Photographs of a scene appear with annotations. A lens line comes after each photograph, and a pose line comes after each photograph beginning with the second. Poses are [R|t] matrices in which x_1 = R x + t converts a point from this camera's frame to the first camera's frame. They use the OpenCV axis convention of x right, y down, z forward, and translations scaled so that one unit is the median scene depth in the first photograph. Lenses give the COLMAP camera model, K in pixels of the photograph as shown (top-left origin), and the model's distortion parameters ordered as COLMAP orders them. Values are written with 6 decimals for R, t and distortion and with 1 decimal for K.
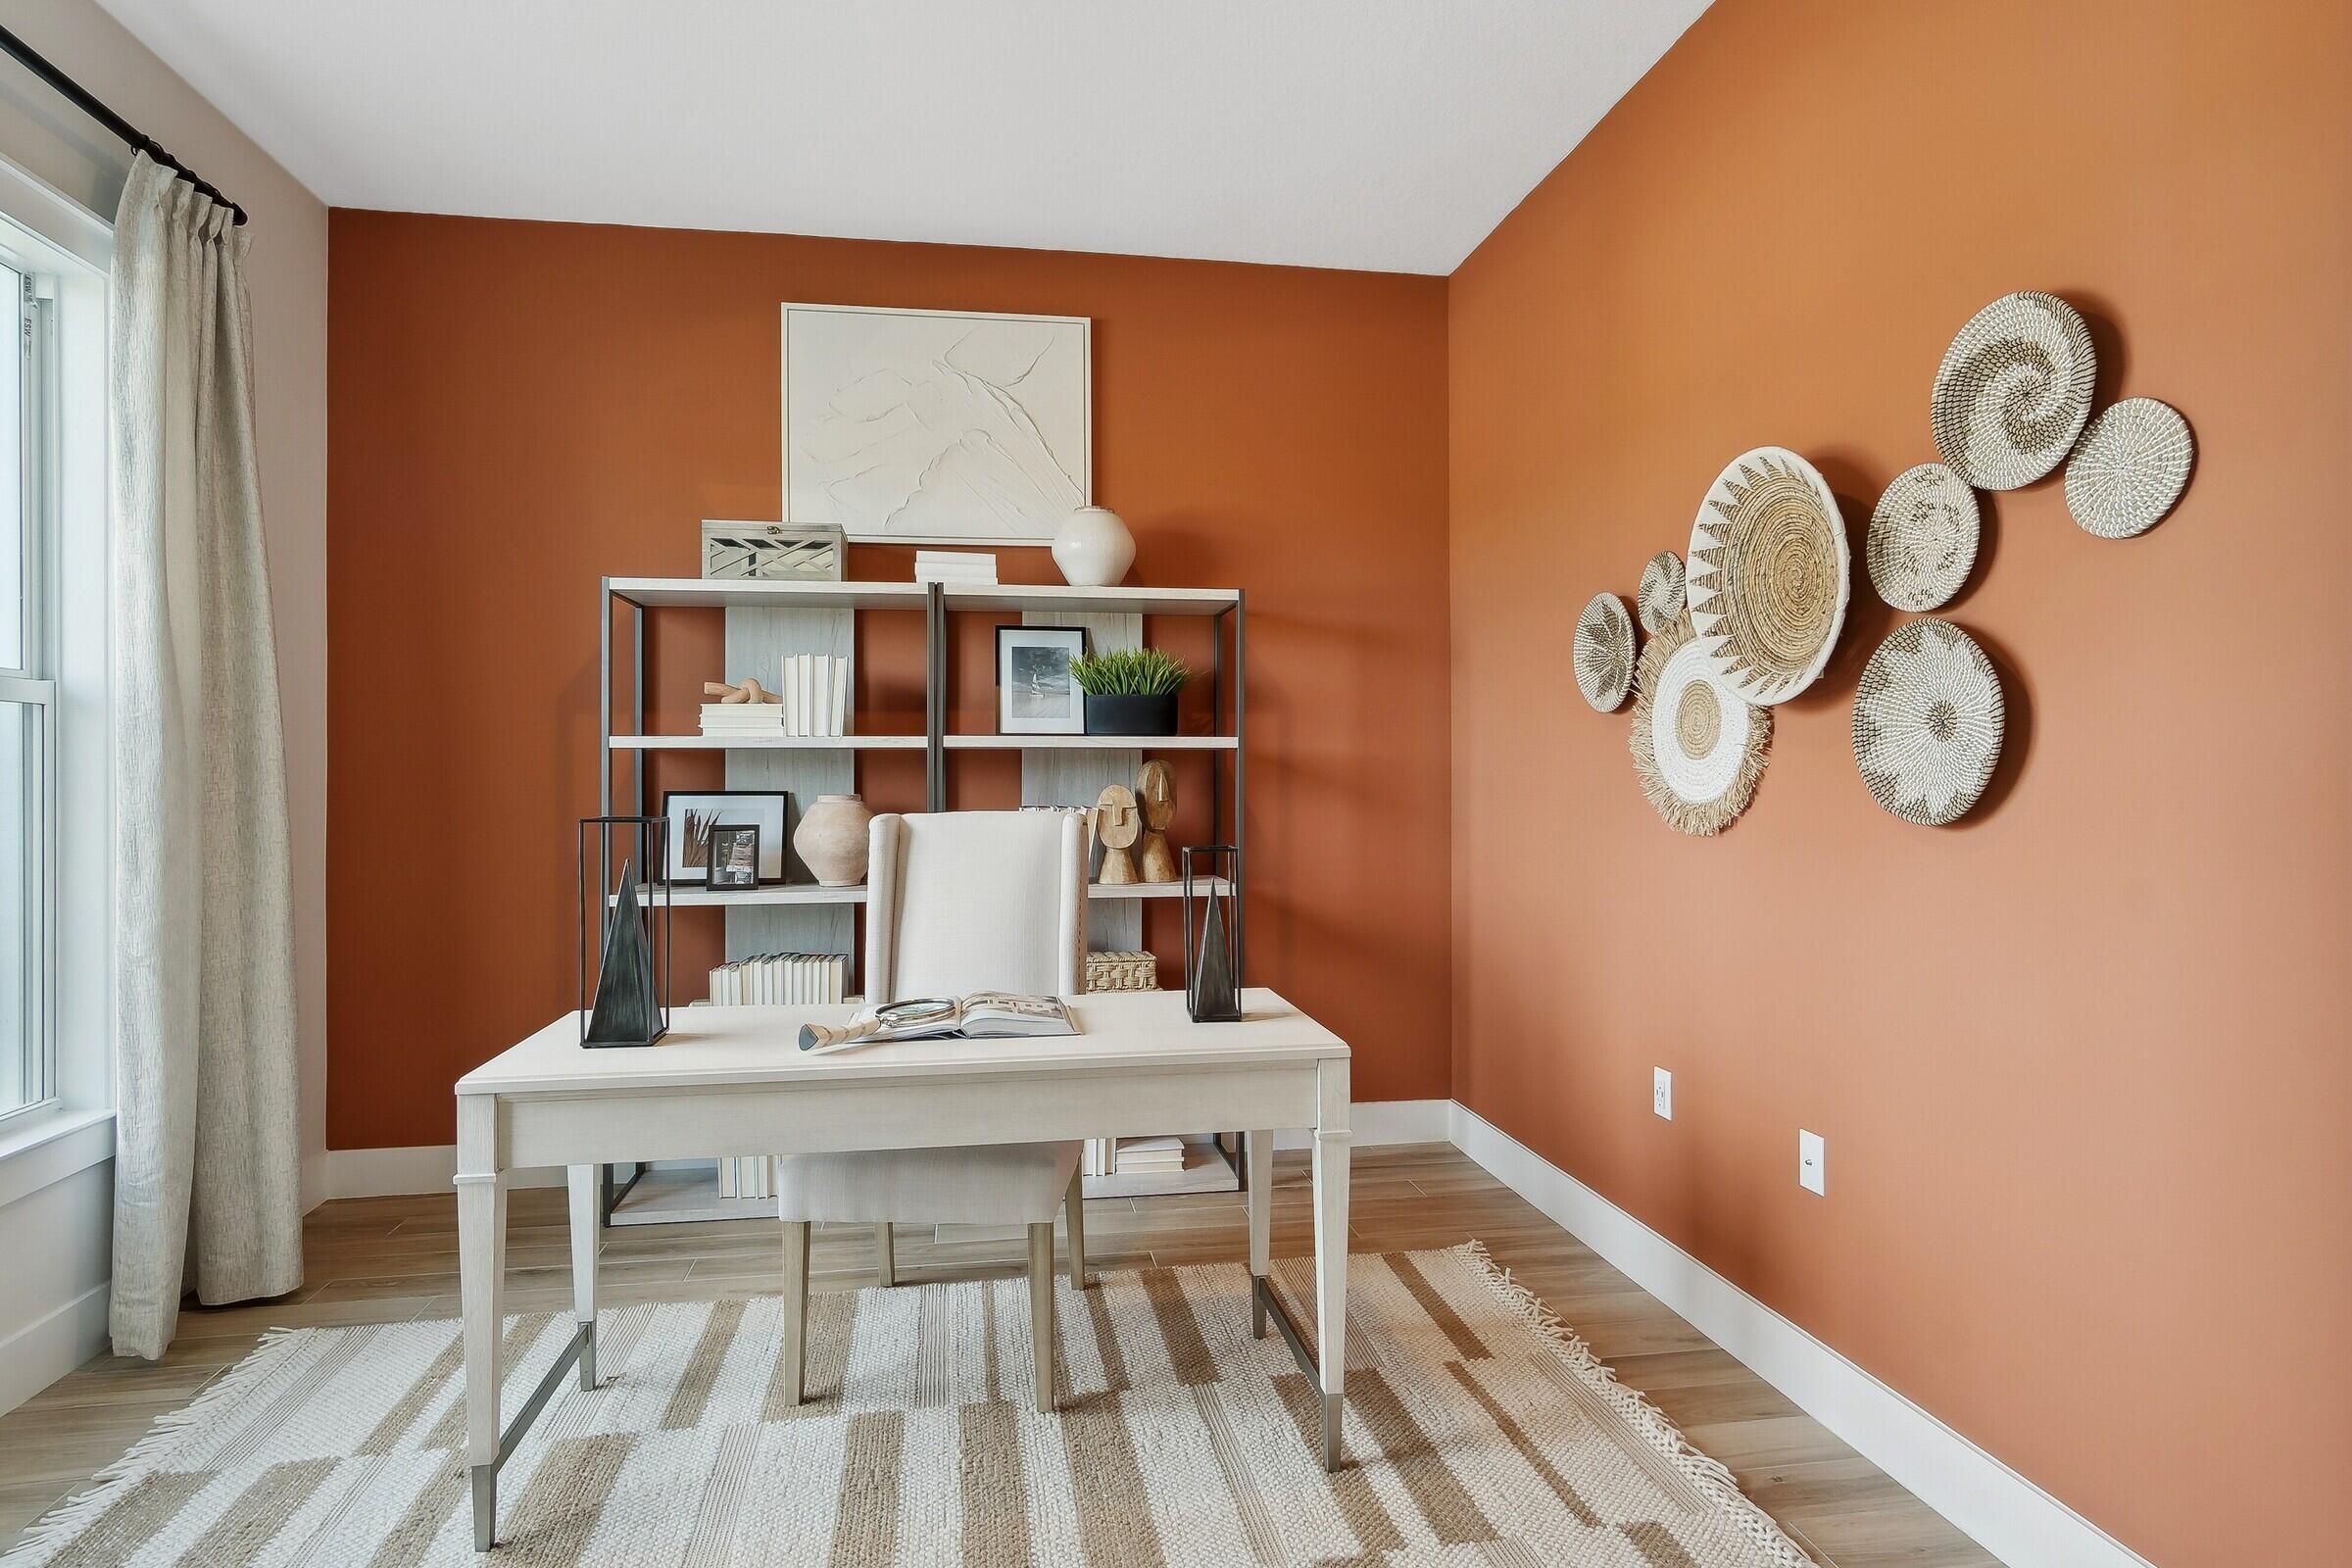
lens RADIAL K [[1268.7, 0, 1189.4], [0, 1268.7, 779.8], [0, 0, 1]] dist [-0.016479, 0.000975]
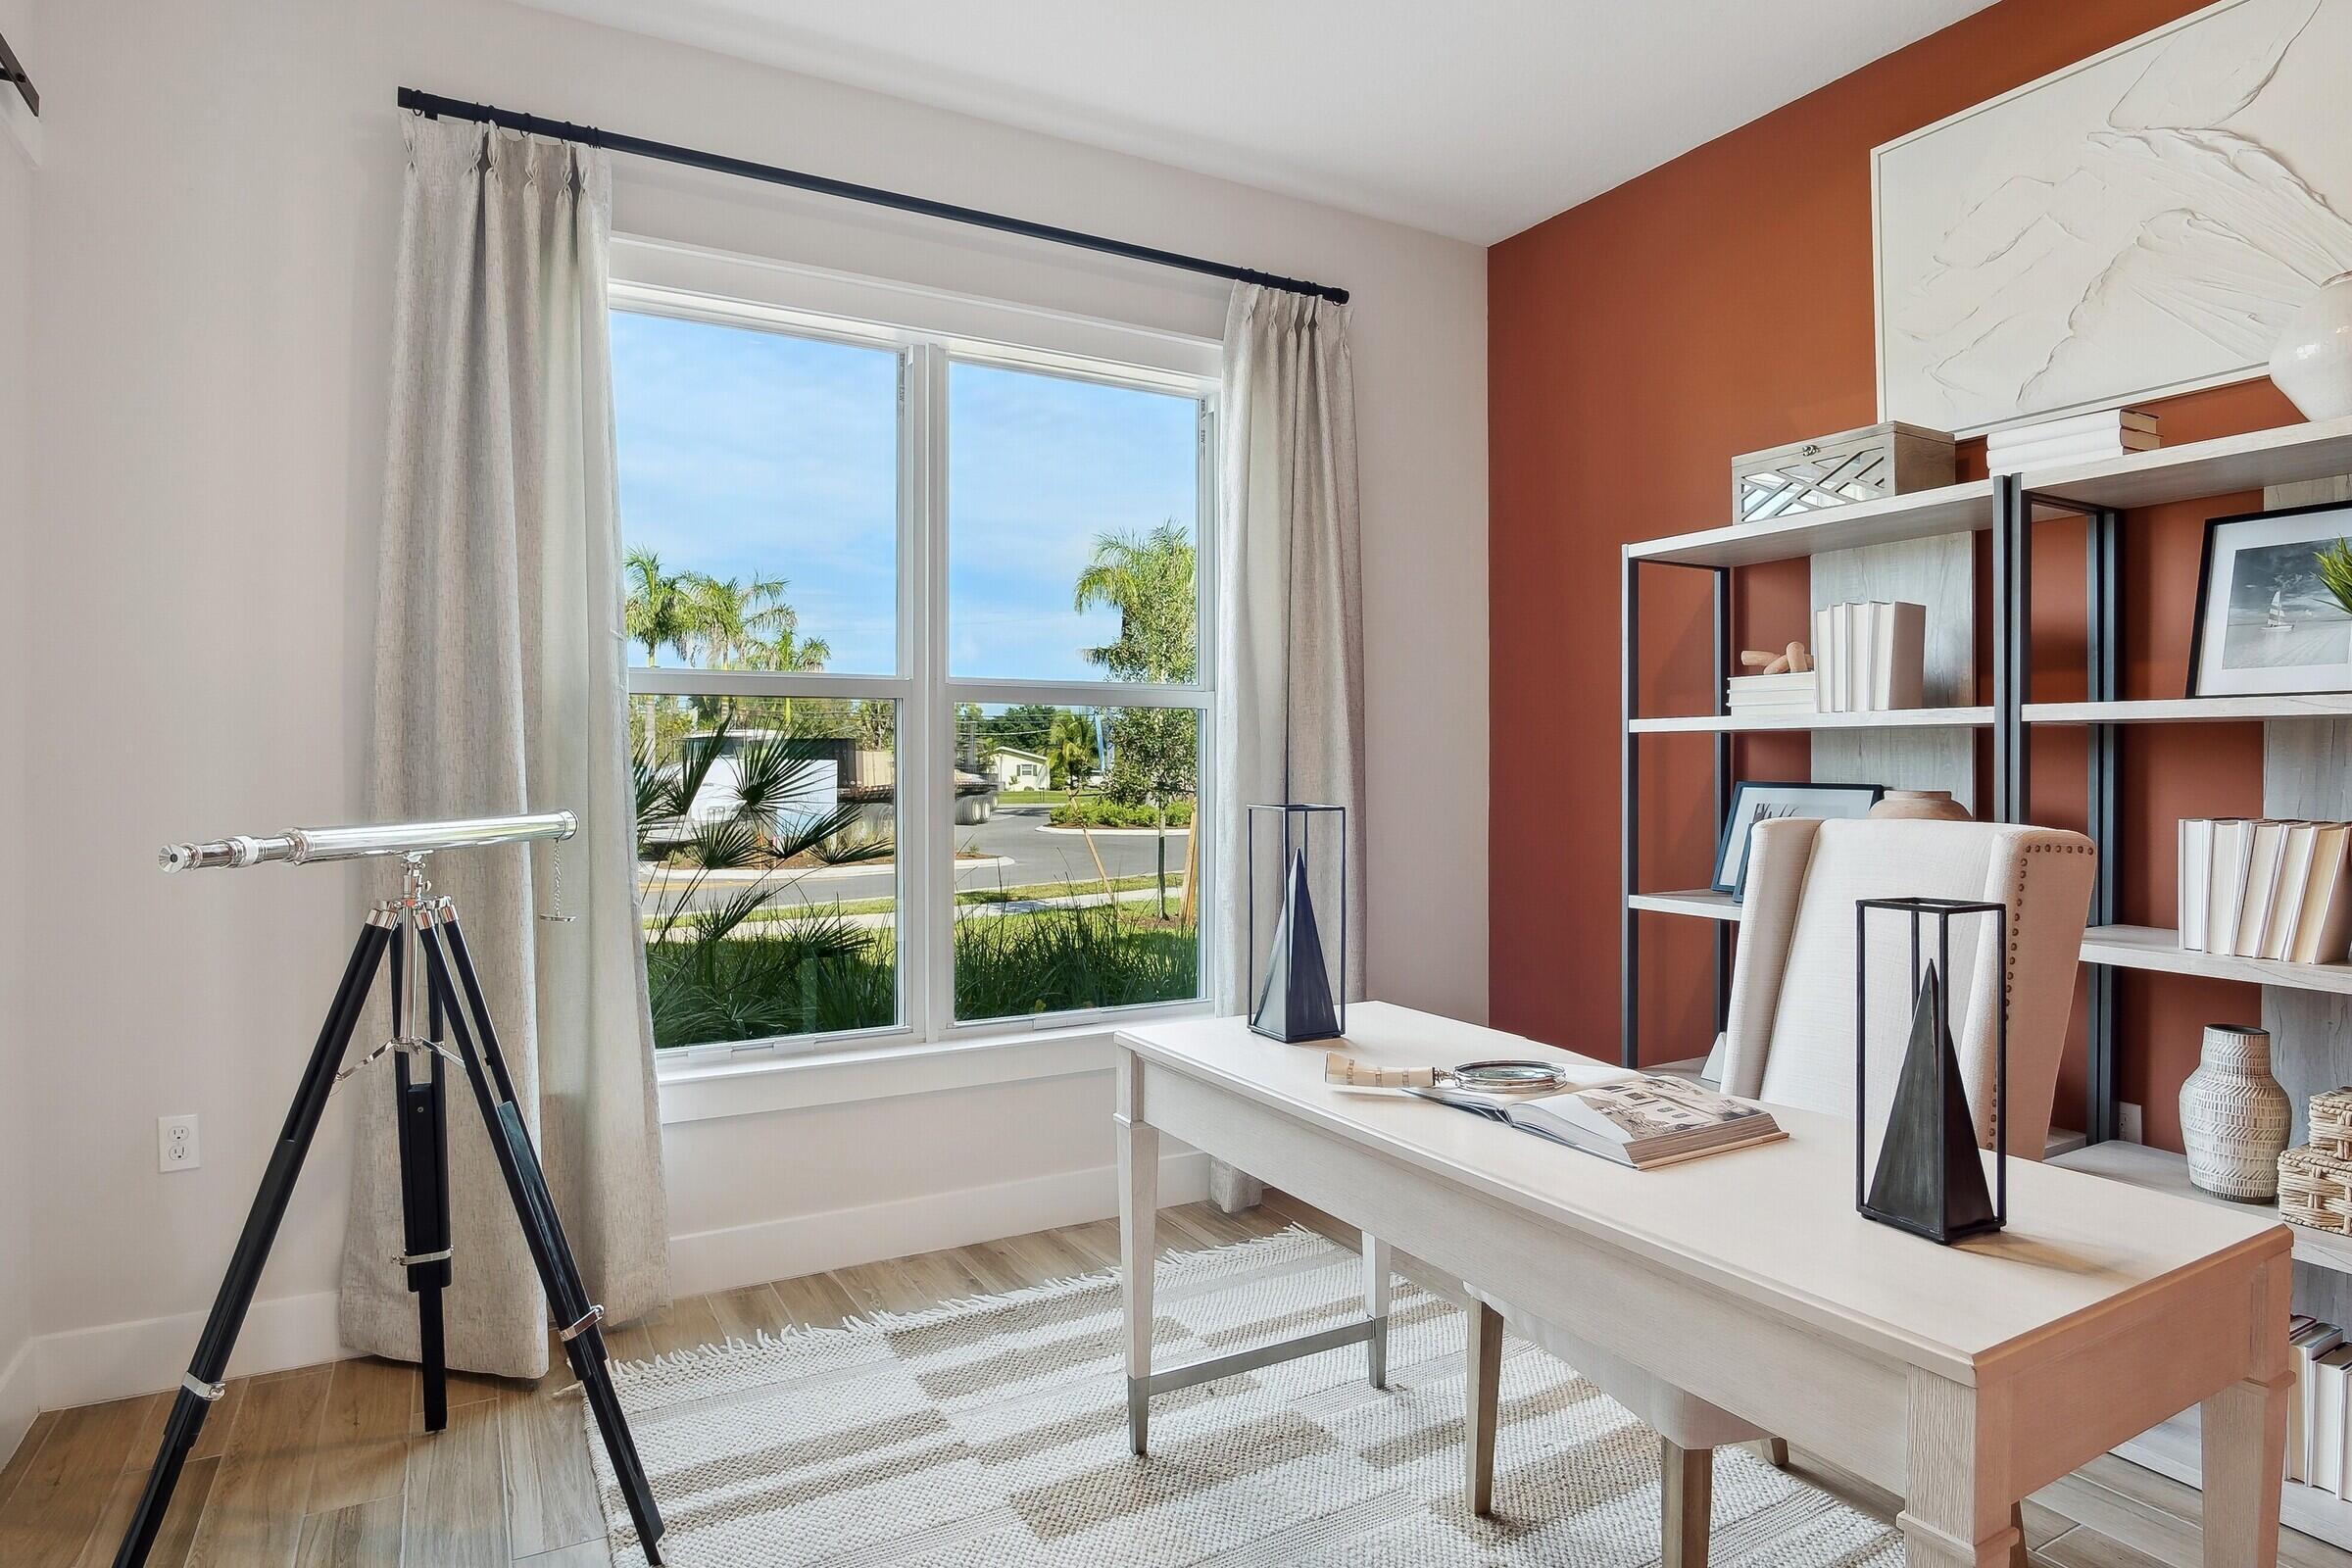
lens RADIAL K [[1268.7, 0, 1189.4], [0, 1268.7, 779.8], [0, 0, 1]] dist [-0.016479, 0.000975]
pose [[0.337628, 0.013661, -0.941181, 0.267039], [-0.006702, 0.999904, 0.012109, -0.000309], [0.941256, 0.002219, 0.337687, 0.355365]]
